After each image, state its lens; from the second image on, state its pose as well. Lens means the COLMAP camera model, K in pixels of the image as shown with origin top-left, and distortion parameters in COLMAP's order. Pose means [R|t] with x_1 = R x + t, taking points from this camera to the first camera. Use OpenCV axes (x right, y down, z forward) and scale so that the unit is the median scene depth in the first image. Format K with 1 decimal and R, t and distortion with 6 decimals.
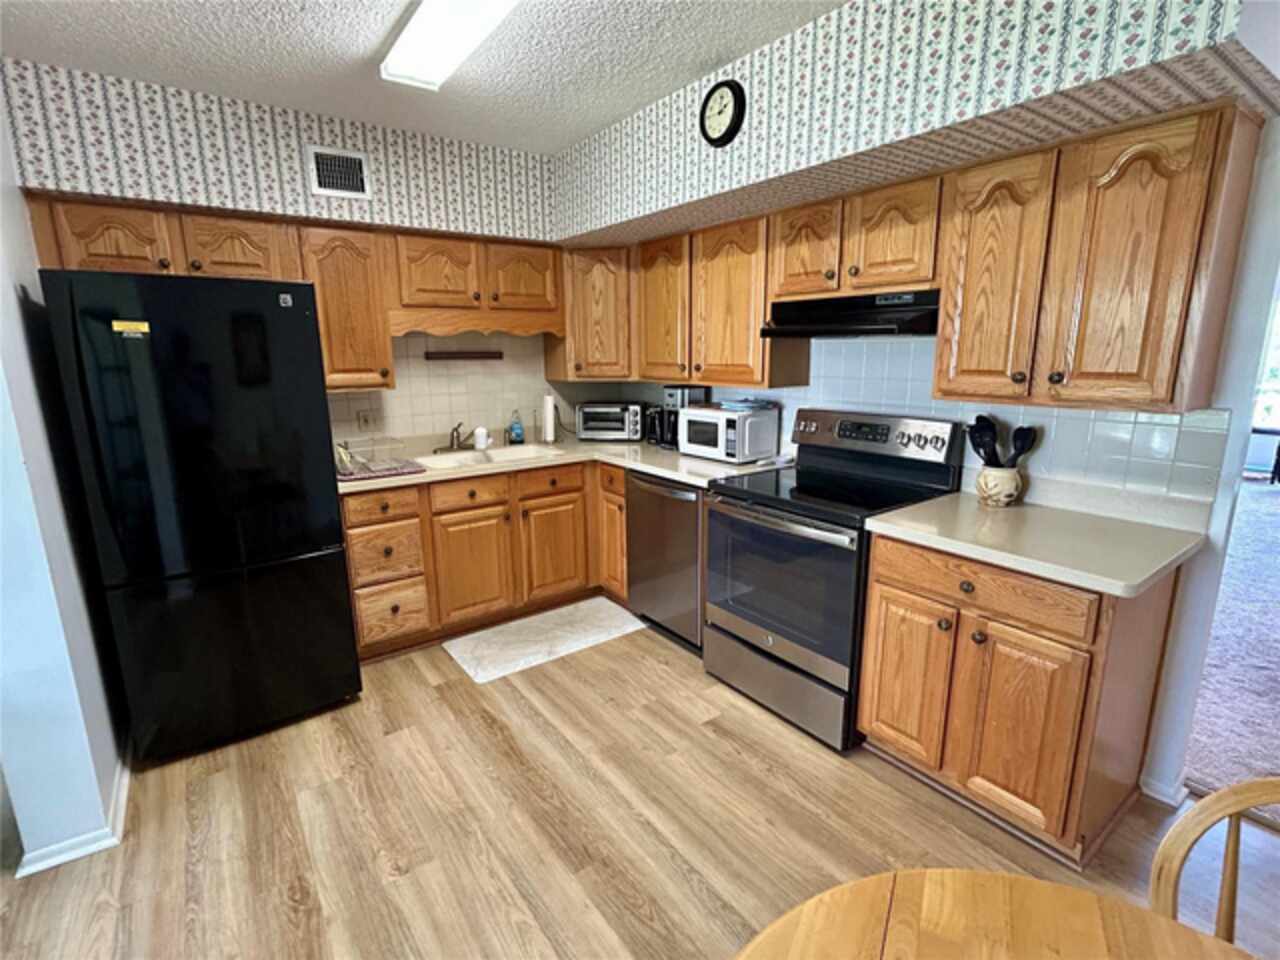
lens RADIAL K [[603.4, 0, 635.0], [0, 603.4, 478.0], [0, 0, 1]] dist [-0.004615, 0.000707]
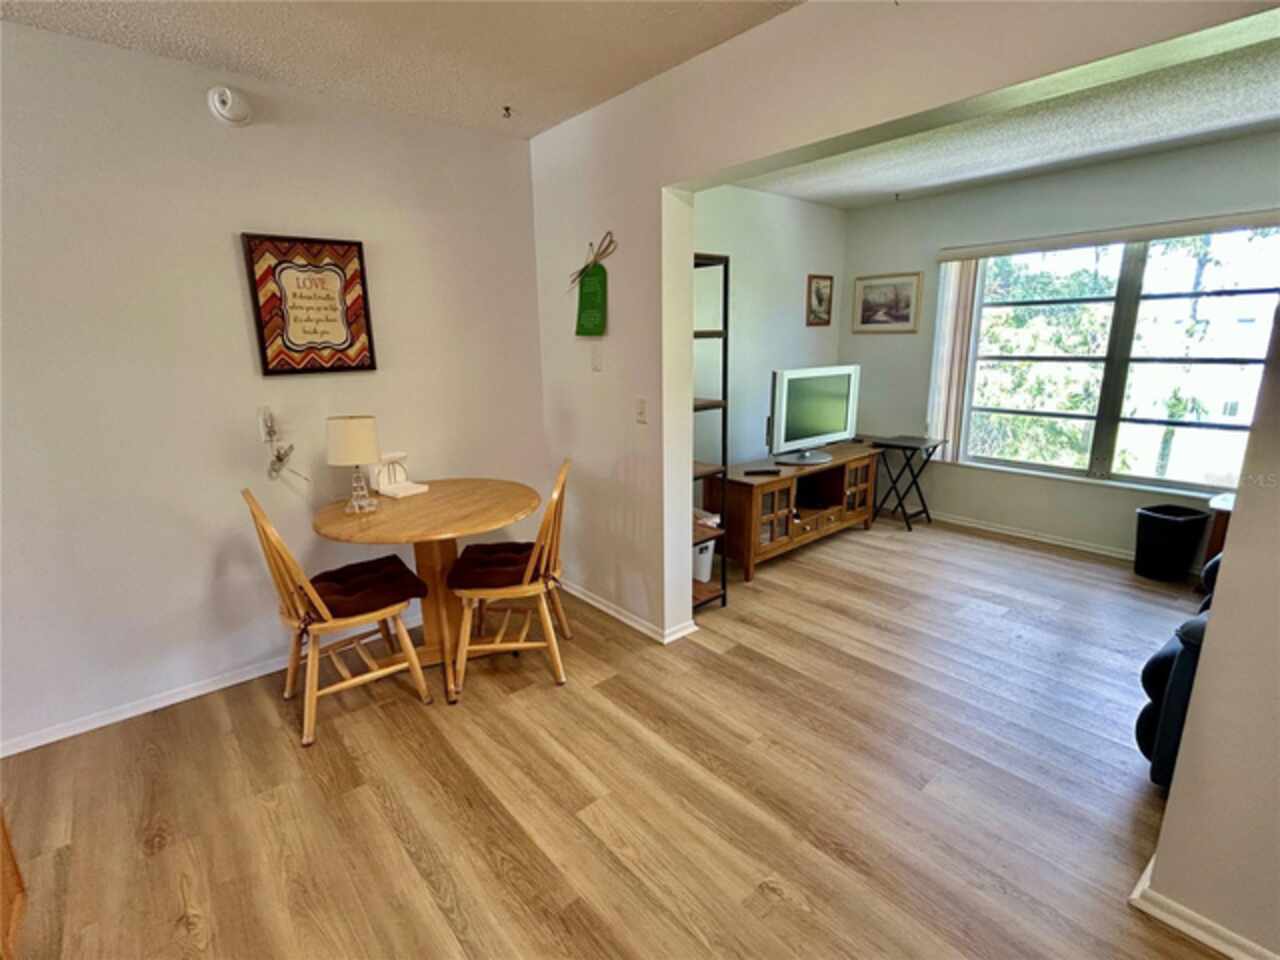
lens RADIAL K [[603.4, 0, 635.0], [0, 603.4, 478.0], [0, 0, 1]] dist [-0.004615, 0.000707]
pose [[-0.996985, 0.044024, -0.063891, -0.096340], [0.013106, 0.907163, 0.420575, -0.192677], [0.076475, 0.418469, -0.905006, 0.972995]]
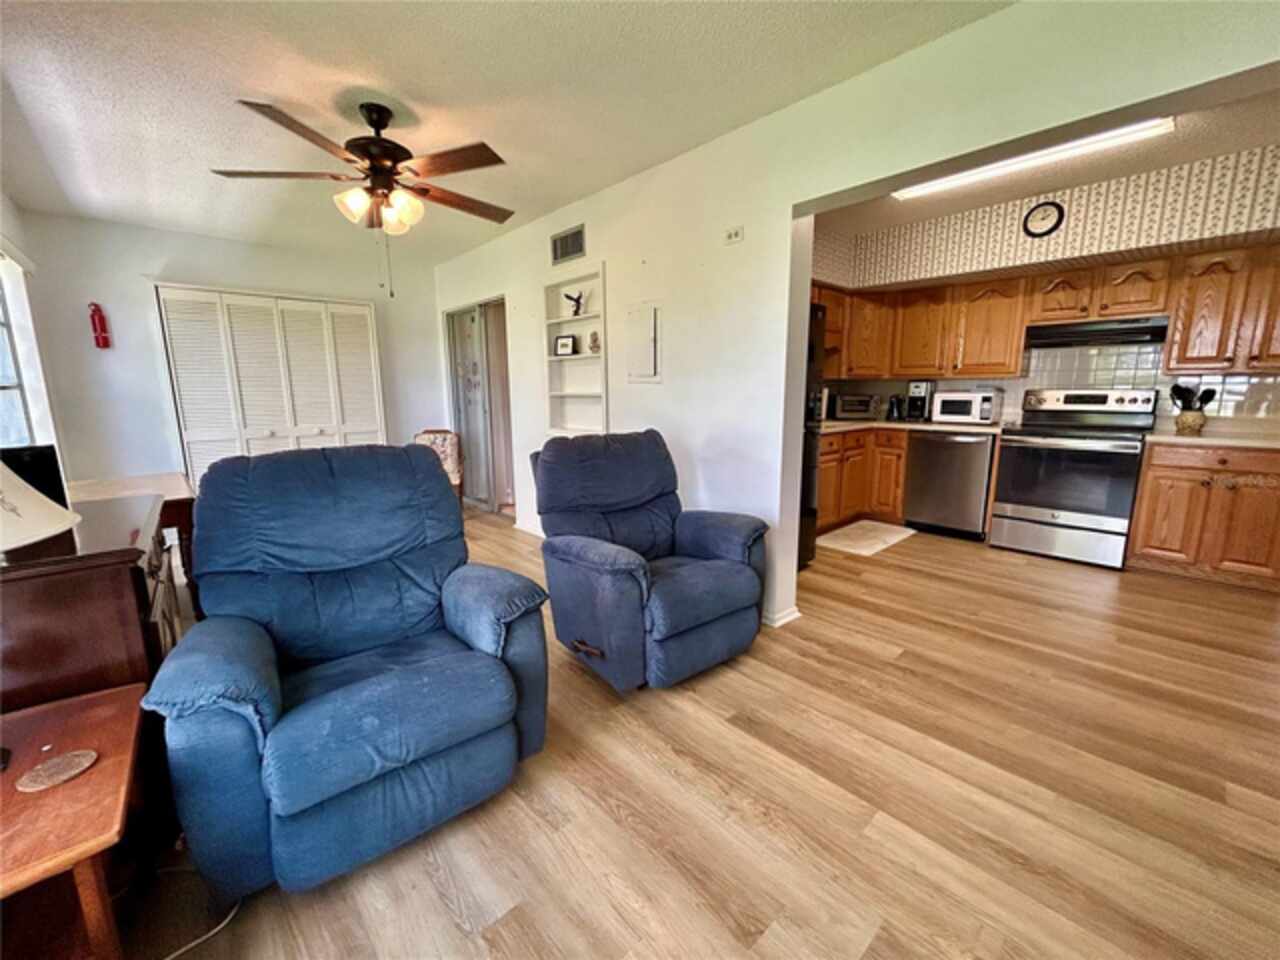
lens RADIAL K [[516.9, 0, 637.6], [0, 516.9, 478.2], [0, 0, 1]] dist [0.002243, 0.000545]
pose [[0.993662, -0.013858, 0.111551, -0.998947], [0.018006, 0.999180, -0.036265, 0.168365], [-0.110957, 0.038044, 0.993097, -0.310473]]
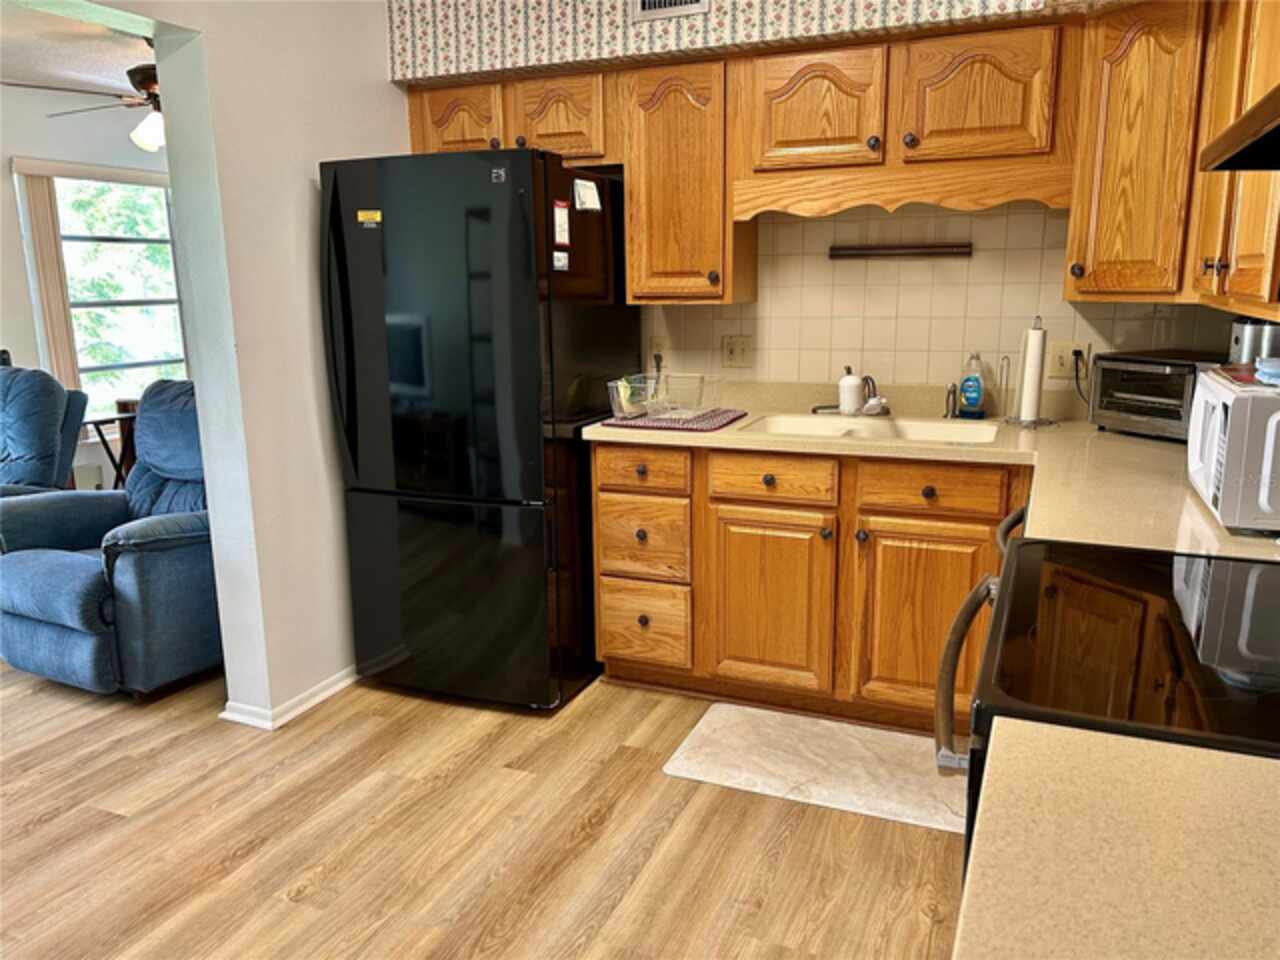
lens RADIAL K [[960.7, 0, 637.7], [0, 960.7, 485.1], [0, 0, 1]] dist [0.092494, -0.109775]
pose [[0.513392, 0.183245, -0.838361, 0.504815], [-0.173713, 0.978902, 0.107586, -0.053149], [0.840388, 0.090401, 0.534393, 0.402231]]
